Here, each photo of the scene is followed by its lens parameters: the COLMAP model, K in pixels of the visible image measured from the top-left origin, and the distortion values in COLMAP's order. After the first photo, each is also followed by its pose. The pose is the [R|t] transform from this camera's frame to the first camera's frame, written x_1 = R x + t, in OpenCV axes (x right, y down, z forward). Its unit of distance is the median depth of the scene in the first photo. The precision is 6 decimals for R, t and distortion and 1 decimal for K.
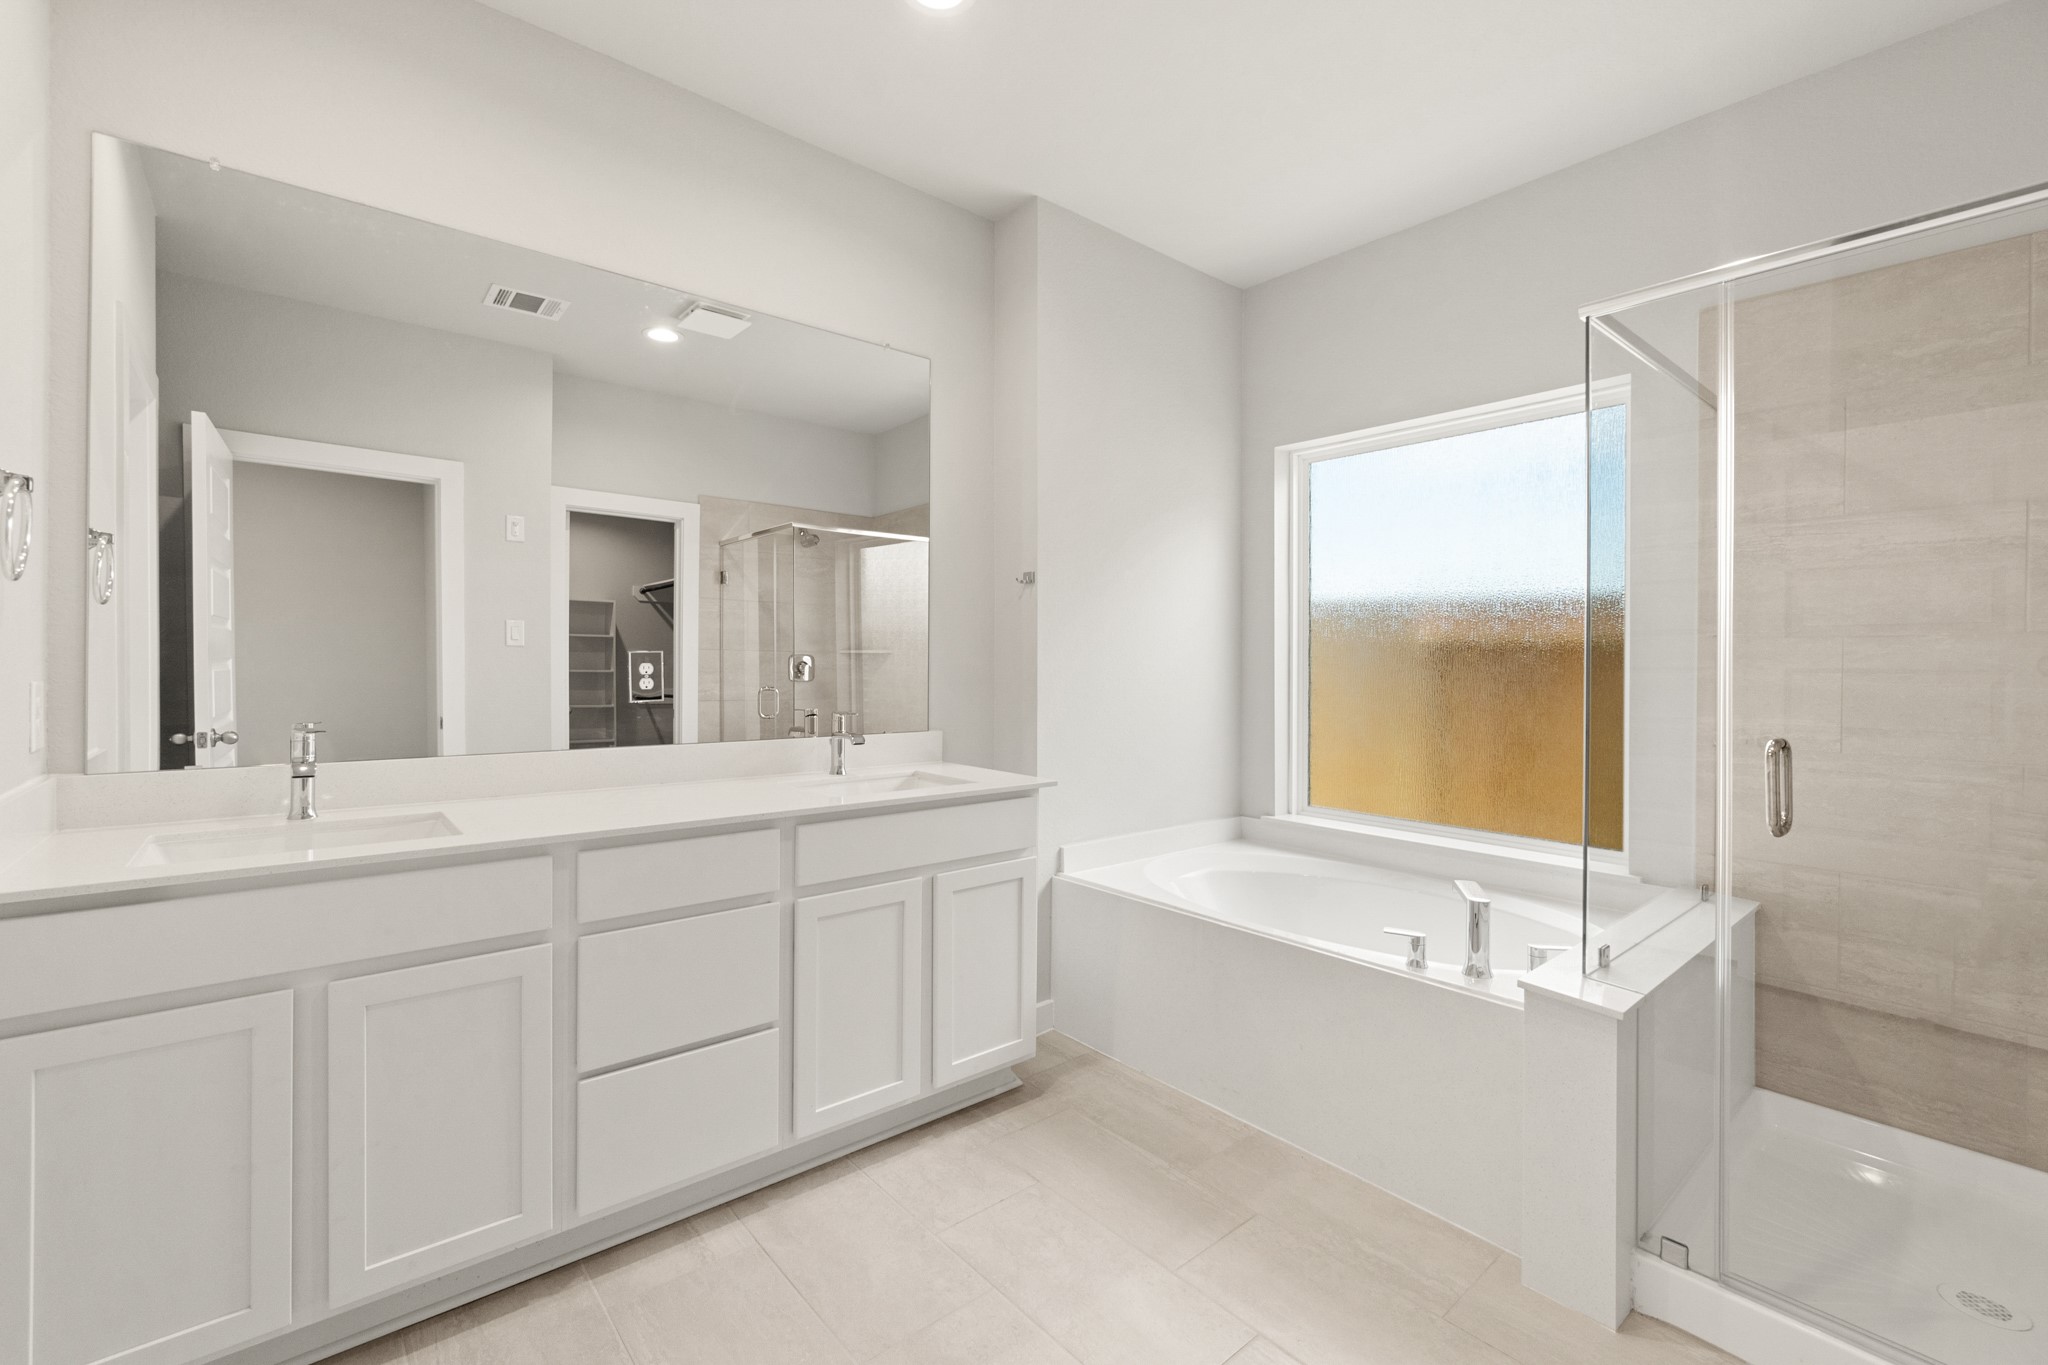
lens RADIAL K [[874.4, 0, 1001.3], [0, 874.4, 660.3], [0, 0, 1]] dist [-0.002020, 0.000356]
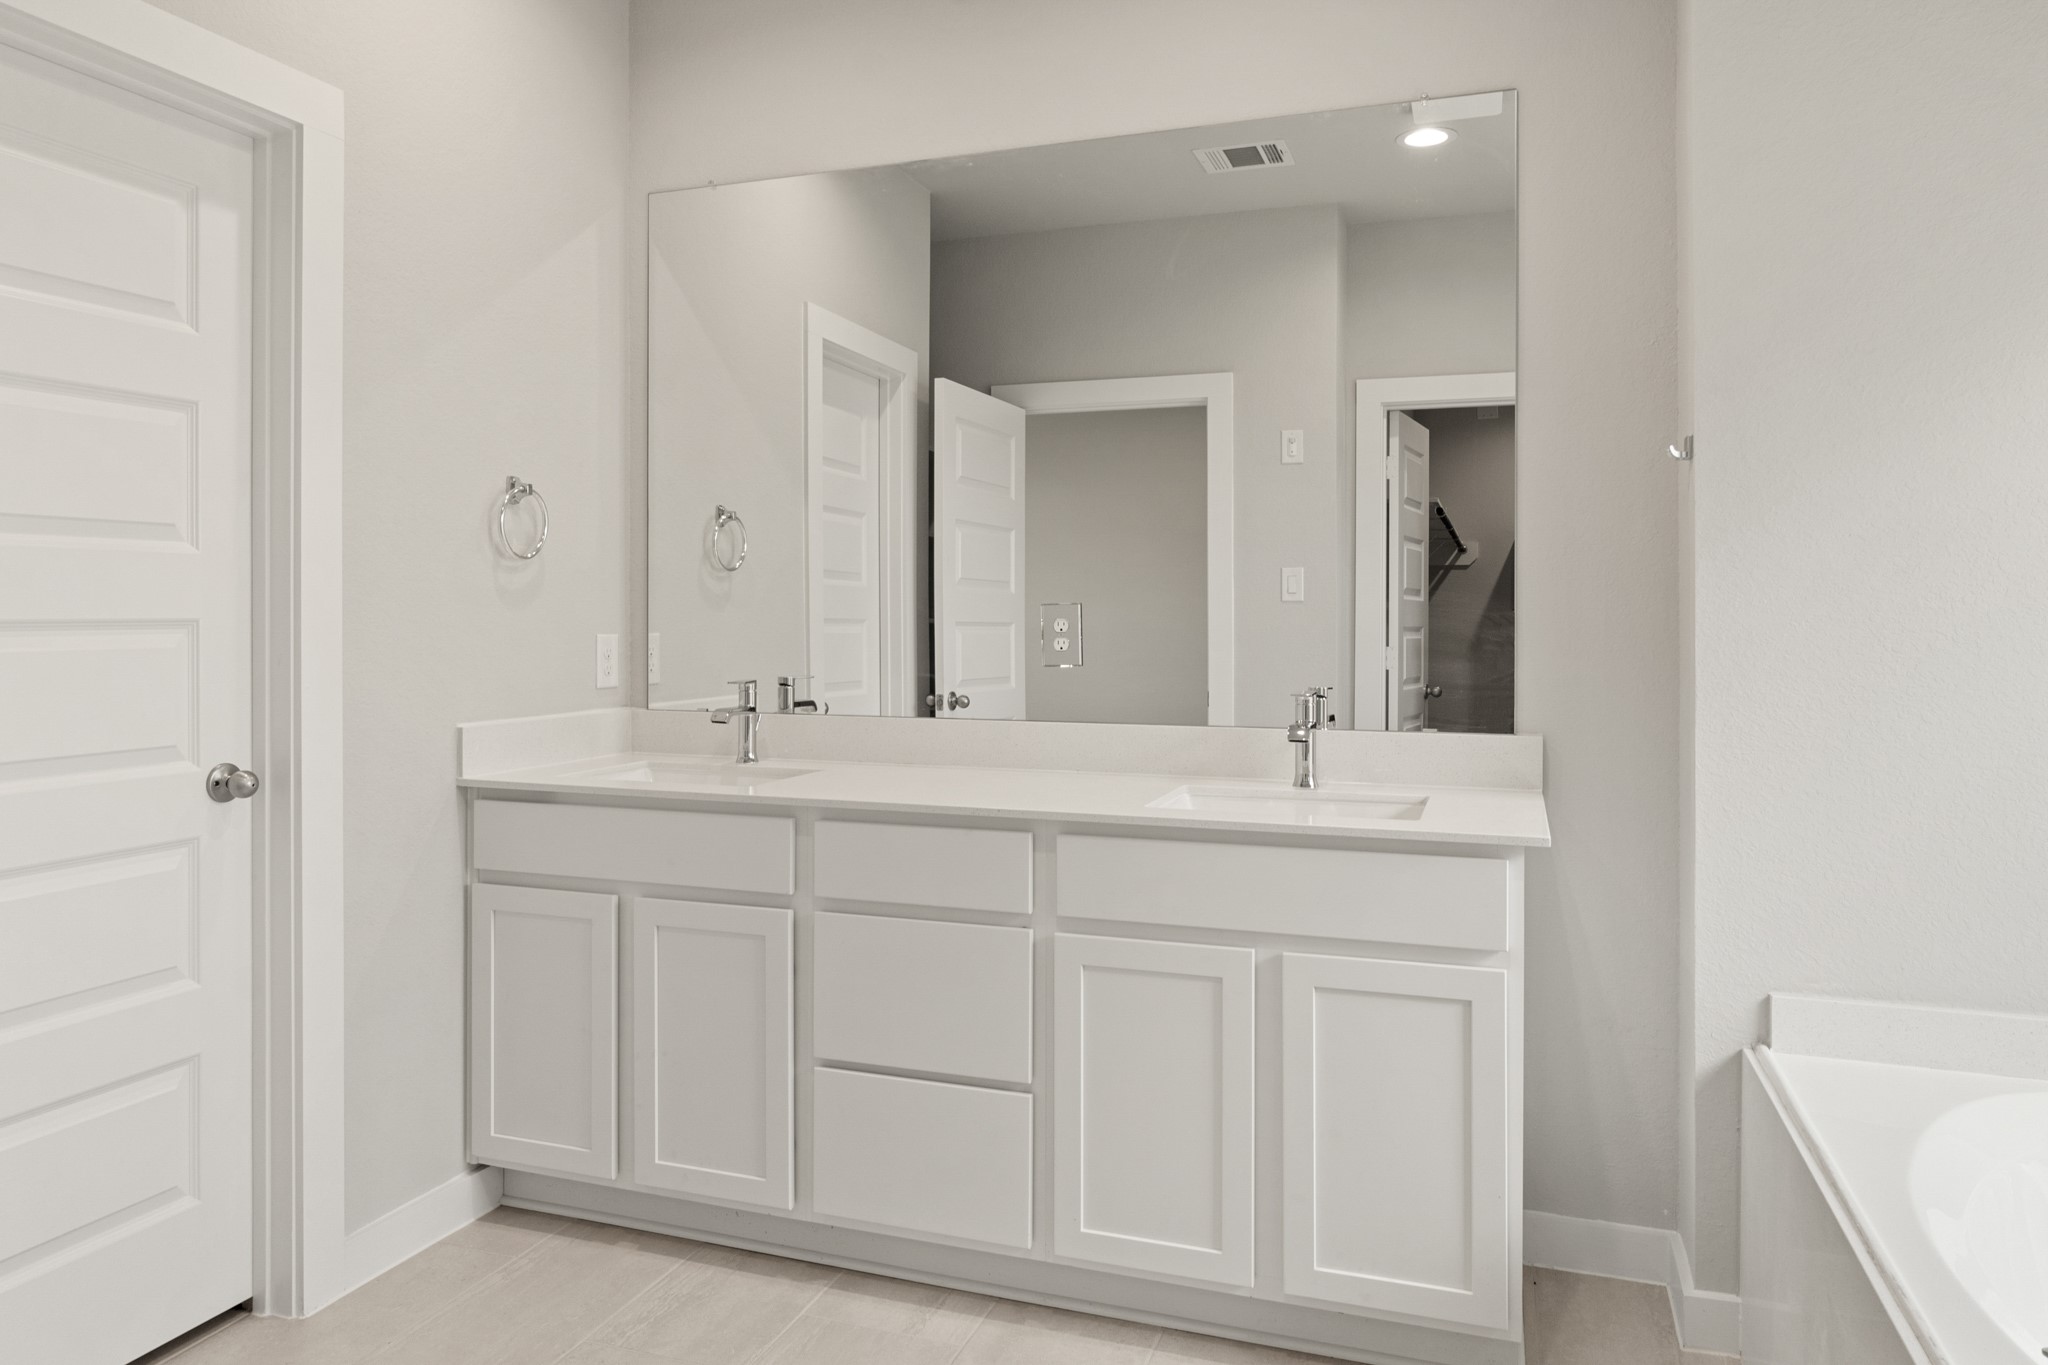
lens RADIAL K [[1372.1, 0, 1017.7], [0, 1372.1, 627.6], [0, 0, 1]] dist [-0.002046, -0.001320]
pose [[0.510955, -0.000778, -0.859607, 0.591342], [0.003626, 0.999993, 0.001250, 0.009463], [0.859600, -0.003756, 0.510954, 0.295365]]
